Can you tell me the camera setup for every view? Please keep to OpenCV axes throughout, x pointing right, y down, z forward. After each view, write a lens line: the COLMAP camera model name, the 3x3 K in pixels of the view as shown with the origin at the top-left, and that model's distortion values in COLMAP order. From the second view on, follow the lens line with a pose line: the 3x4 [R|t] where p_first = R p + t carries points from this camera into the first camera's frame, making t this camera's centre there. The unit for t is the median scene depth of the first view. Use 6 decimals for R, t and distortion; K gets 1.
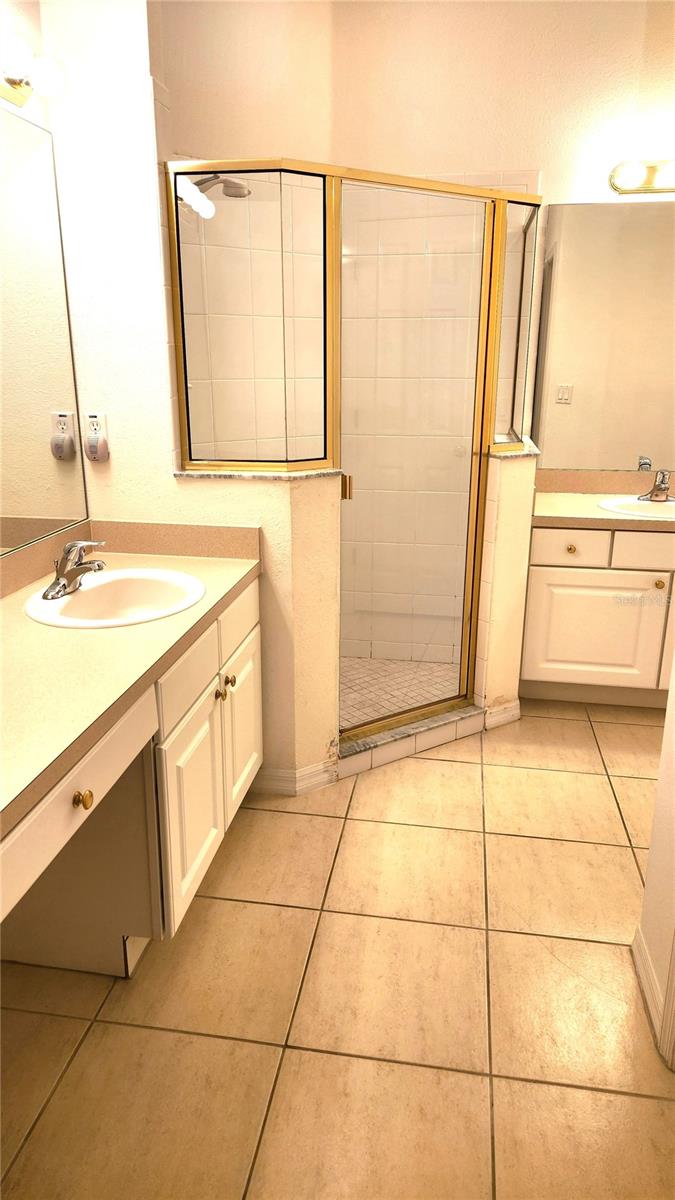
lens RADIAL K [[815.0, 0, 331.5], [0, 815.0, 584.4], [0, 0, 1]] dist [0.093623, -0.081315]
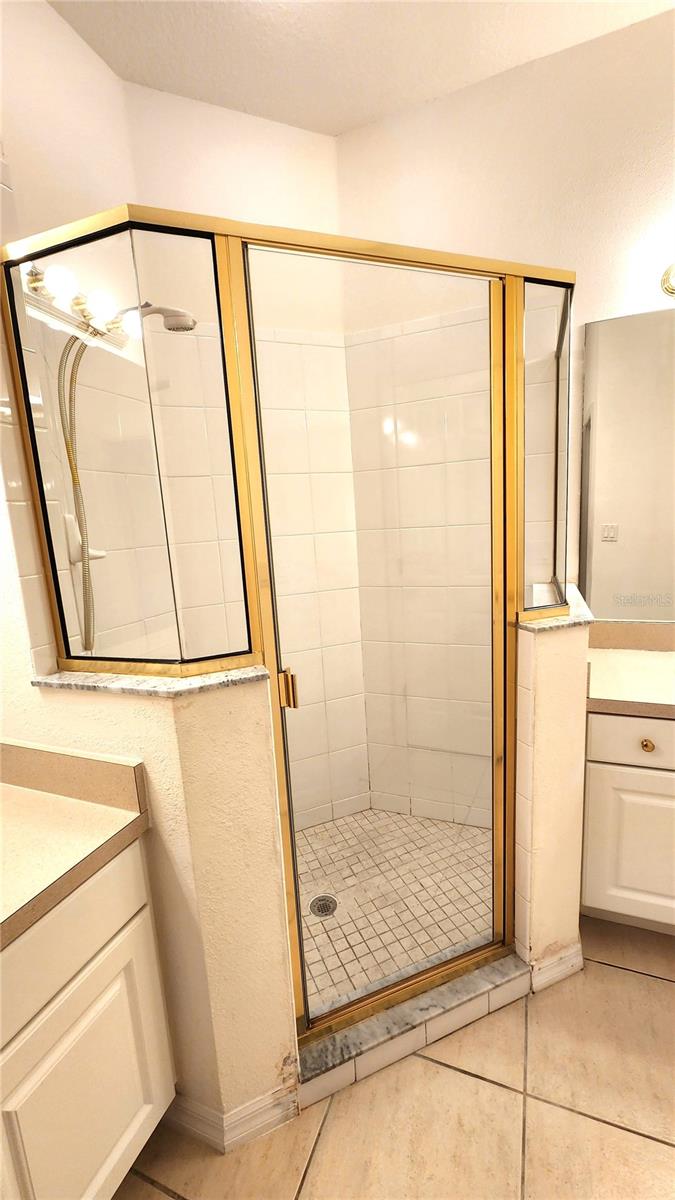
lens RADIAL K [[497.0, 0, 336.2], [0, 497.0, 603.7], [0, 0, 1]] dist [0.004921, -0.000564]
pose [[0.975578, -0.023579, -0.218382, 0.129992], [0.001547, 0.994934, -0.100517, -0.130873], [0.219646, 0.097724, 0.970673, 0.528891]]
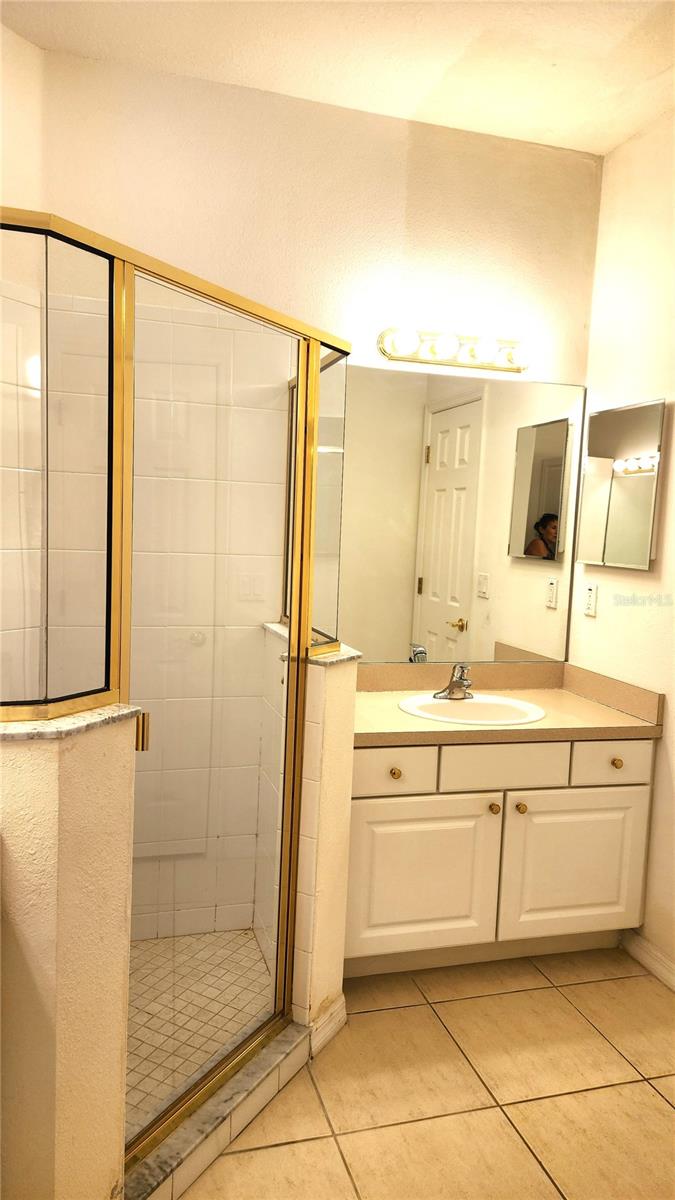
lens RADIAL K [[815.0, 0, 331.5], [0, 815.0, 584.4], [0, 0, 1]] dist [0.093623, -0.081315]
pose [[0.899420, -0.001323, 0.437083, -0.106312], [0.083790, 0.981971, -0.169449, -0.097391], [-0.428979, 0.189029, 0.883315, 0.325417]]
